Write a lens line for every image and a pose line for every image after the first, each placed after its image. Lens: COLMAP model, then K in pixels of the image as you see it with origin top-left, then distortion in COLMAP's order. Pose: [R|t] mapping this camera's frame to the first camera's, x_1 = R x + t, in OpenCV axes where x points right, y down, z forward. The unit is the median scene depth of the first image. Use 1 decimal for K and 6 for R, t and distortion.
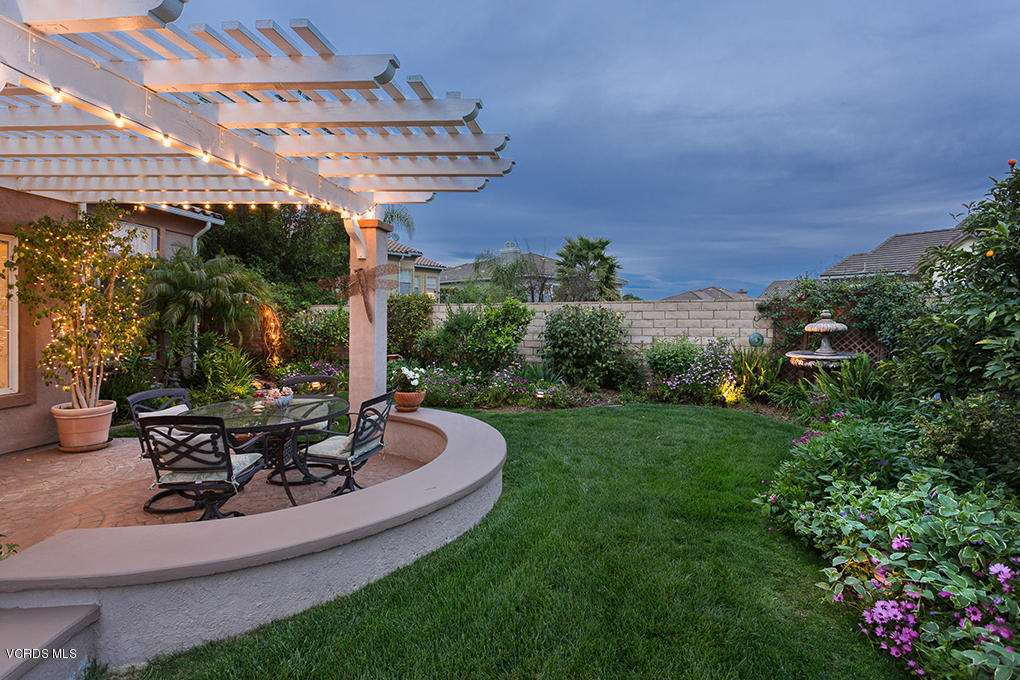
lens RADIAL K [[495.0, 0, 510.0], [0, 495.0, 340.0], [0, 0, 1]] dist [-0.000594, -0.000049]
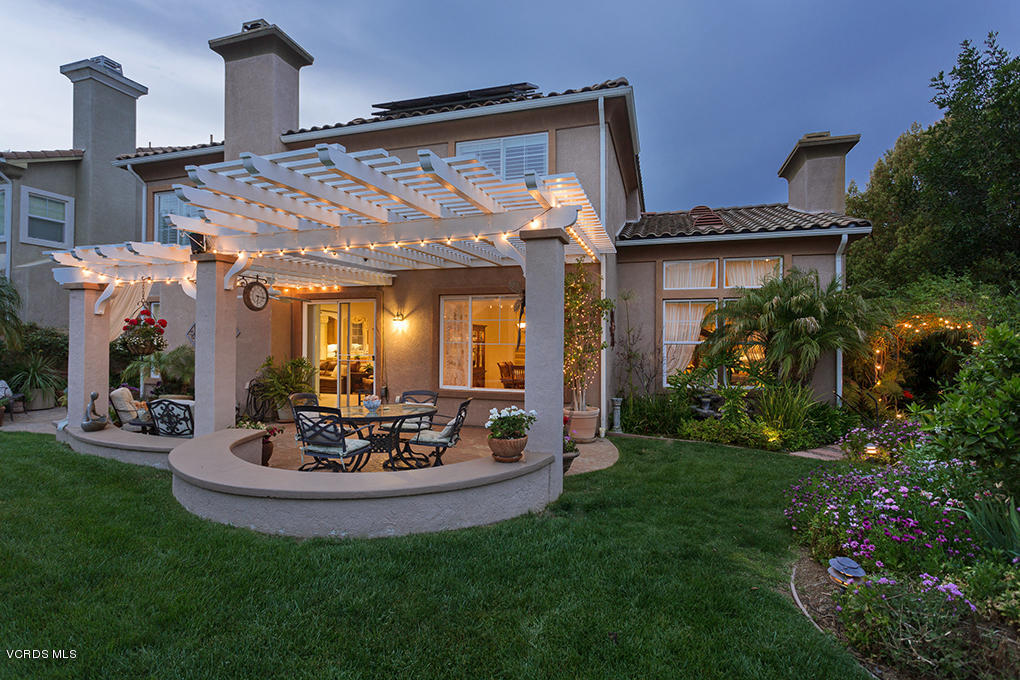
lens RADIAL K [[495.0, 0, 510.0], [0, 495.0, 340.0], [0, 0, 1]] dist [-0.000594, -0.000049]
pose [[-0.152729, -0.004074, -0.988260, 0.293914], [-0.050421, 0.998721, 0.003675, -0.033471], [0.986981, 0.050391, -0.152739, 0.559188]]
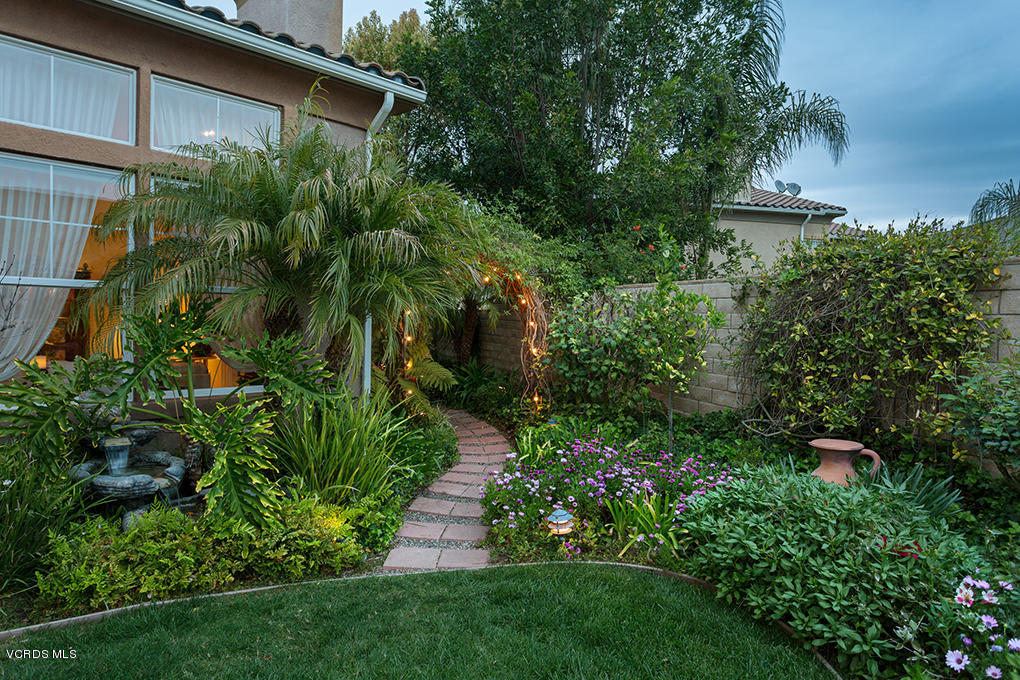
lens RADIAL K [[600.9, 0, 510.0], [0, 600.9, 340.0], [0, 0, 1]] dist [-0.033452, -0.000132]
pose [[0.796940, 0.037153, -0.602915, -0.181456], [-0.048727, 0.998808, -0.002859, -0.017233], [0.602091, 0.031656, 0.797800, 0.622019]]
